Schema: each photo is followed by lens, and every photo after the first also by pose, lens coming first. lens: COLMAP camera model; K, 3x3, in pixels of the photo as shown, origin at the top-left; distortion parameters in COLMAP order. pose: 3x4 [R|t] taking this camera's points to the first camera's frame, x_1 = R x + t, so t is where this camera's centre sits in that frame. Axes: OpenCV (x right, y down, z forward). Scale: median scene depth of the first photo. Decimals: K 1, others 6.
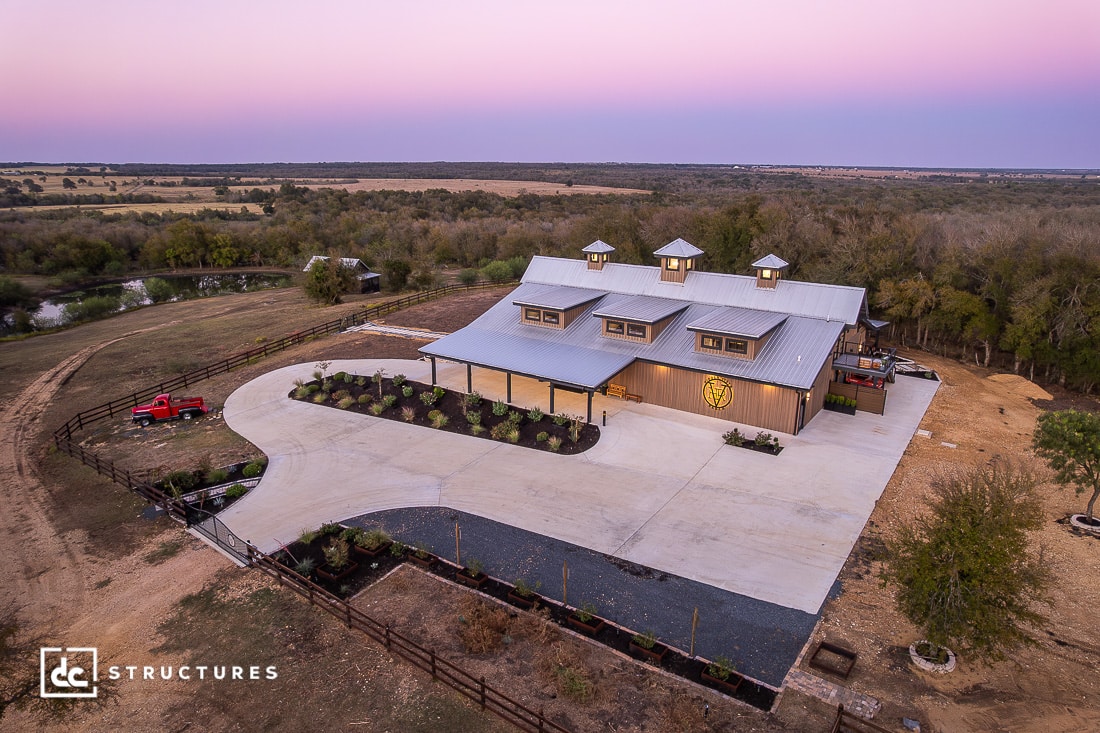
lens RADIAL K [[704.4, 0, 554.7], [0, 704.4, 367.0], [0, 0, 1]] dist [-0.081658, 0.067303]
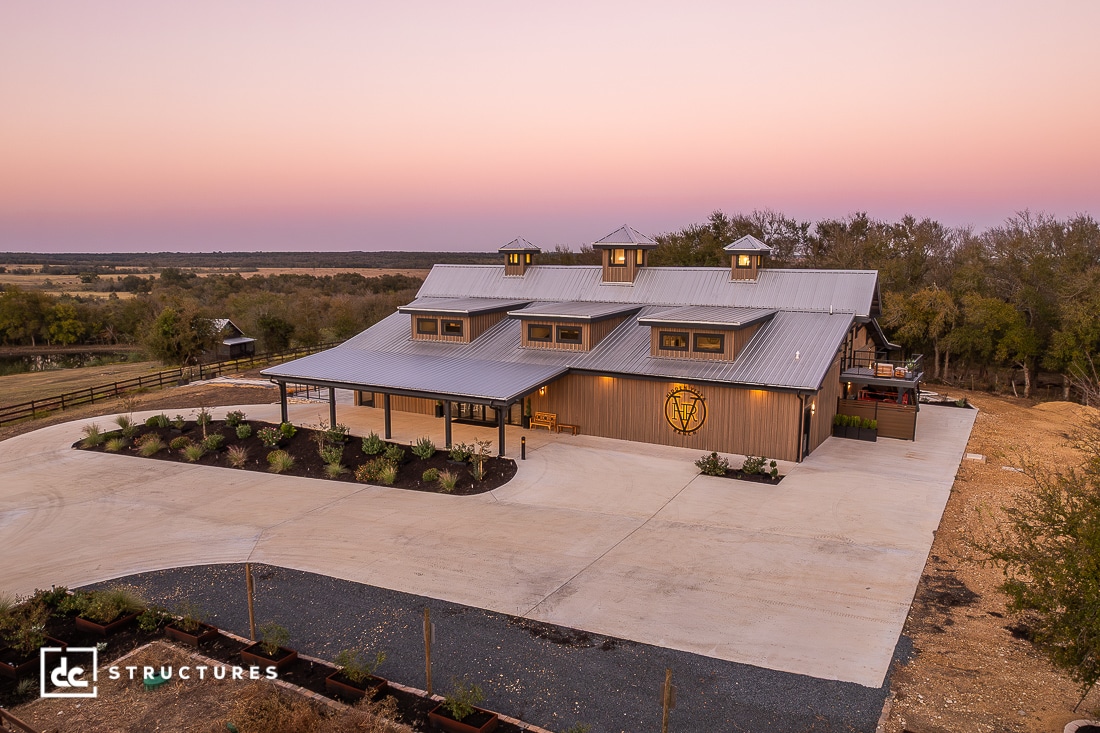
lens RADIAL K [[816.1, 0, 563.3], [0, 816.1, 390.7], [0, 0, 1]] dist [-0.076219, 0.054628]
pose [[0.996029, -0.013677, 0.087969, 0.039936], [0.023943, 0.992876, -0.116722, 0.109208], [-0.085746, 0.118365, 0.989261, 0.204981]]
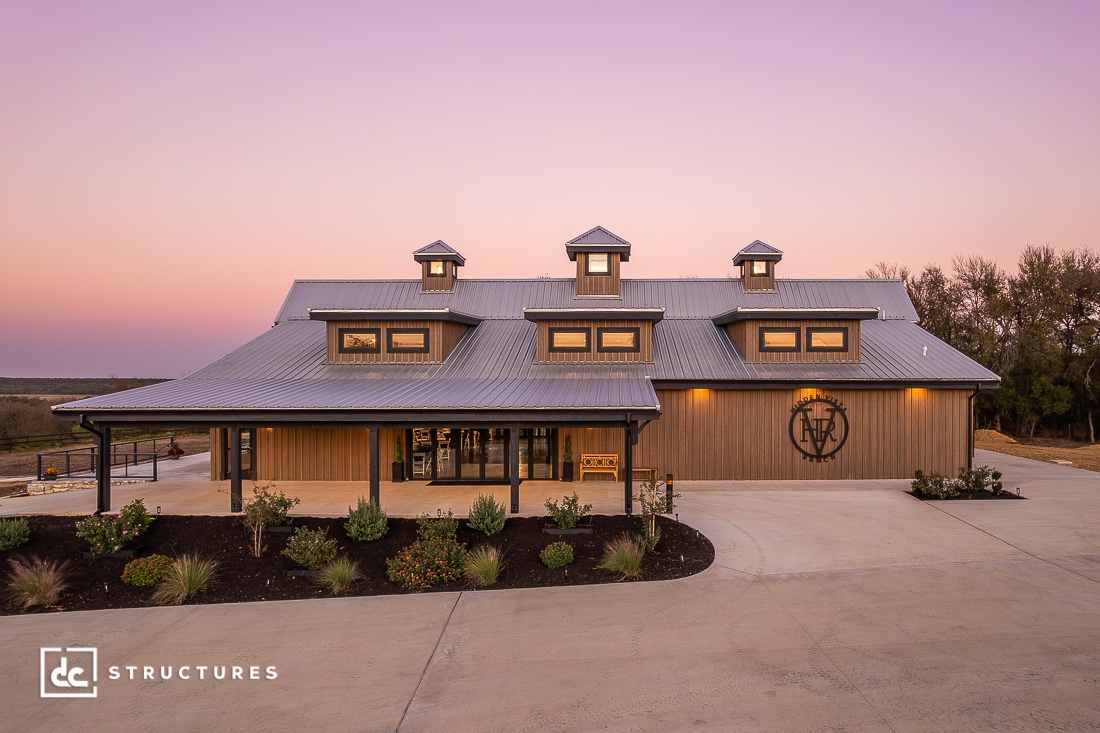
lens RADIAL K [[715.6, 0, 617.1], [0, 715.6, 396.9], [0, 0, 1]] dist [-0.083153, 0.069373]
pose [[0.815680, -0.017506, 0.578238, -0.190052], [0.166851, 0.964185, -0.206175, 0.097977], [-0.553920, 0.264652, 0.789387, 0.663748]]
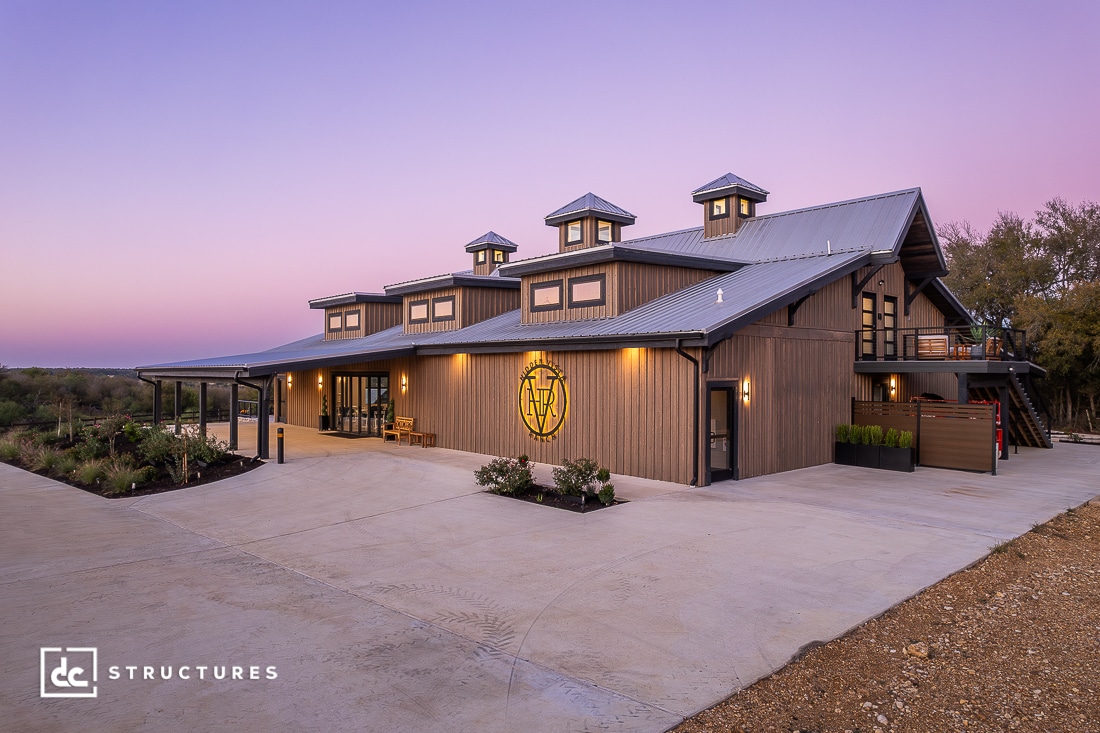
lens RADIAL K [[704.4, 0, 554.7], [0, 704.4, 367.0], [0, 0, 1]] dist [-0.081658, 0.067303]
pose [[0.972844, -0.002945, -0.231444, 0.337472], [-0.064086, 0.957402, -0.281556, 0.137056], [0.222414, 0.288742, 0.931214, 0.600933]]
